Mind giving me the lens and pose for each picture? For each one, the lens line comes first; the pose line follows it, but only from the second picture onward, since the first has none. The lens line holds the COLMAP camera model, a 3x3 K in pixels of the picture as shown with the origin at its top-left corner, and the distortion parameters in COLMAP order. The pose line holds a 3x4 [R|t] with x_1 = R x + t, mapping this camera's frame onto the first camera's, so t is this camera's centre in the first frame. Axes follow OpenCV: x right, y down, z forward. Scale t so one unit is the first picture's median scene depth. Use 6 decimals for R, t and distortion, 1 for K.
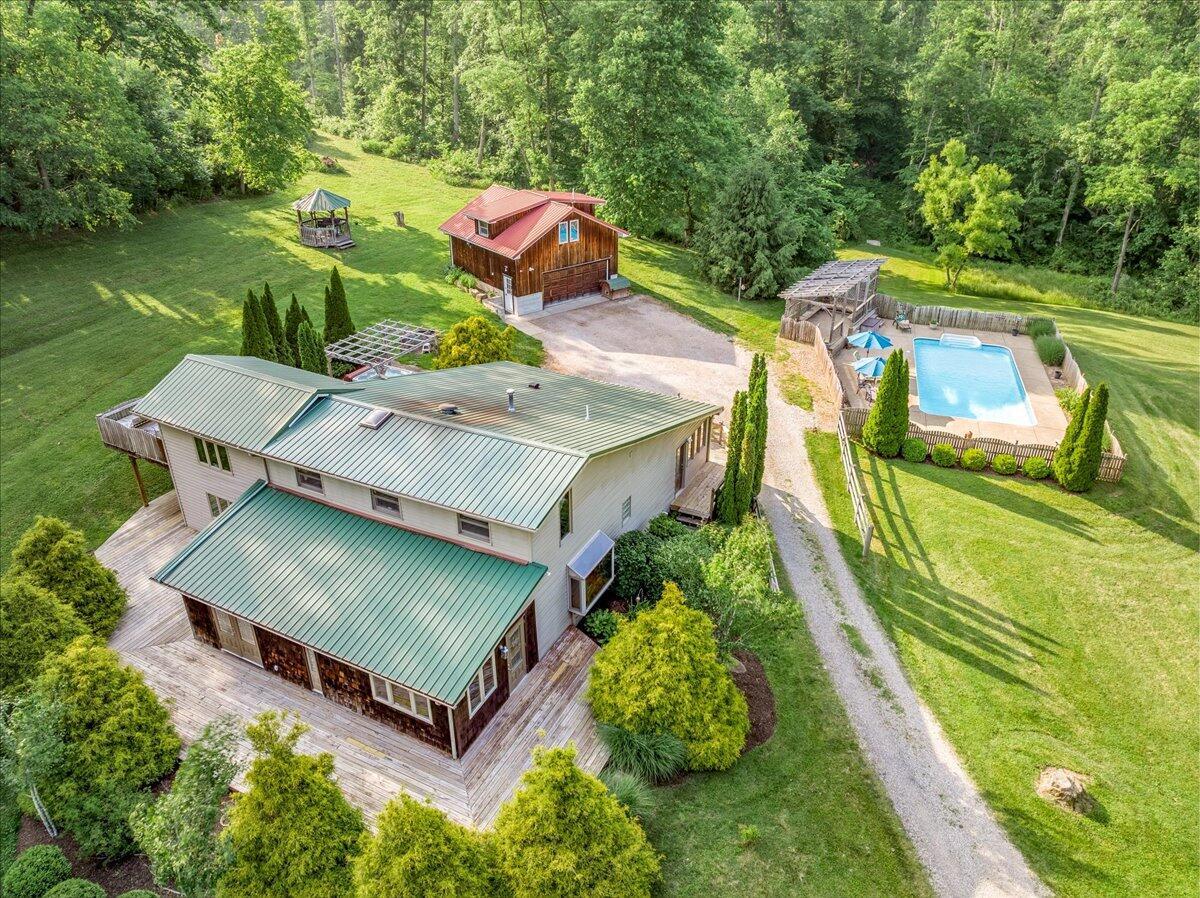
lens RADIAL K [[841.5, 0, 600.0], [0, 841.5, 449.0], [0, 0, 1]] dist [-0.038161, 0.008956]
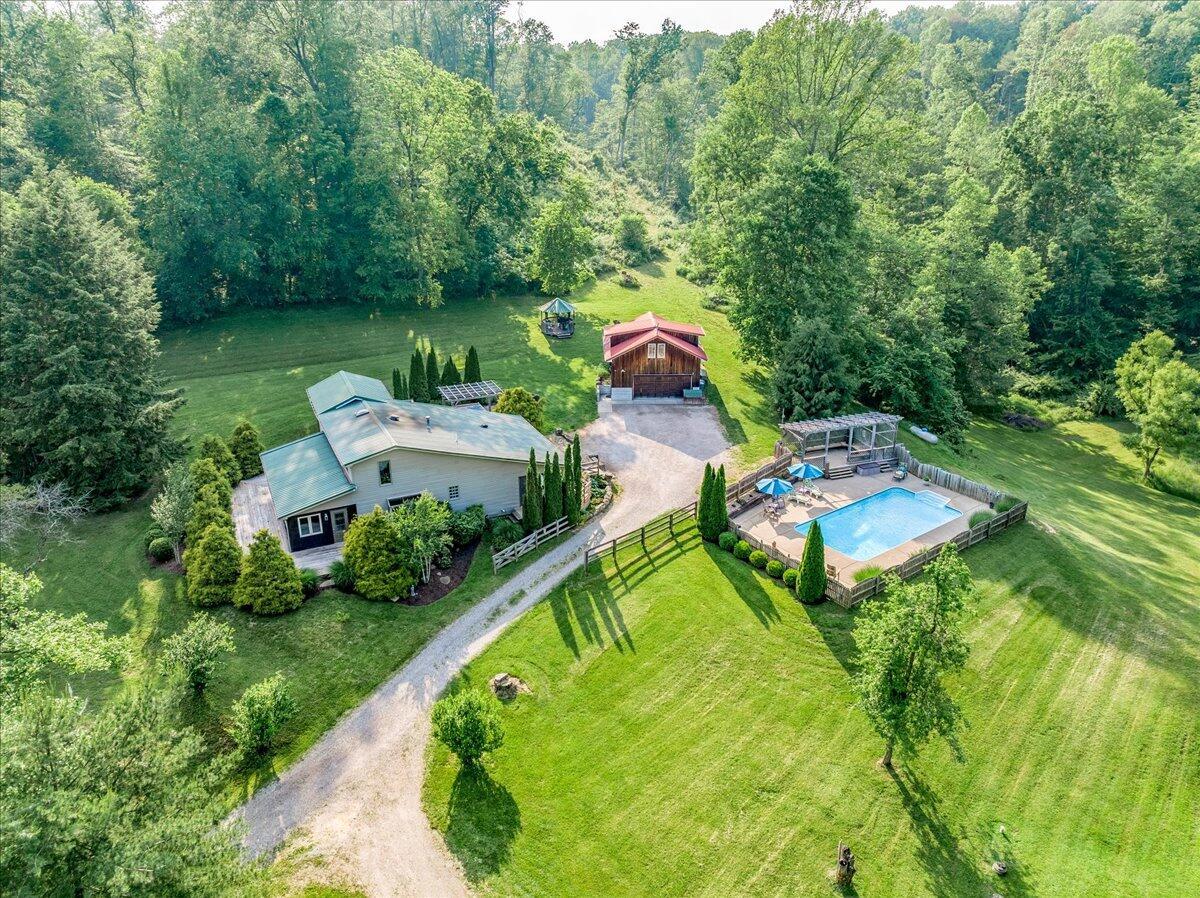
lens RADIAL K [[805.0, 0, 602.6], [0, 805.0, 517.3], [0, 0, 1]] dist [0.001267, -0.050791]
pose [[0.794466, 0.274207, -0.541880, 0.708119], [-0.288826, 0.955496, 0.060053, -0.042532], [0.534231, 0.108799, 0.838308, -0.167392]]
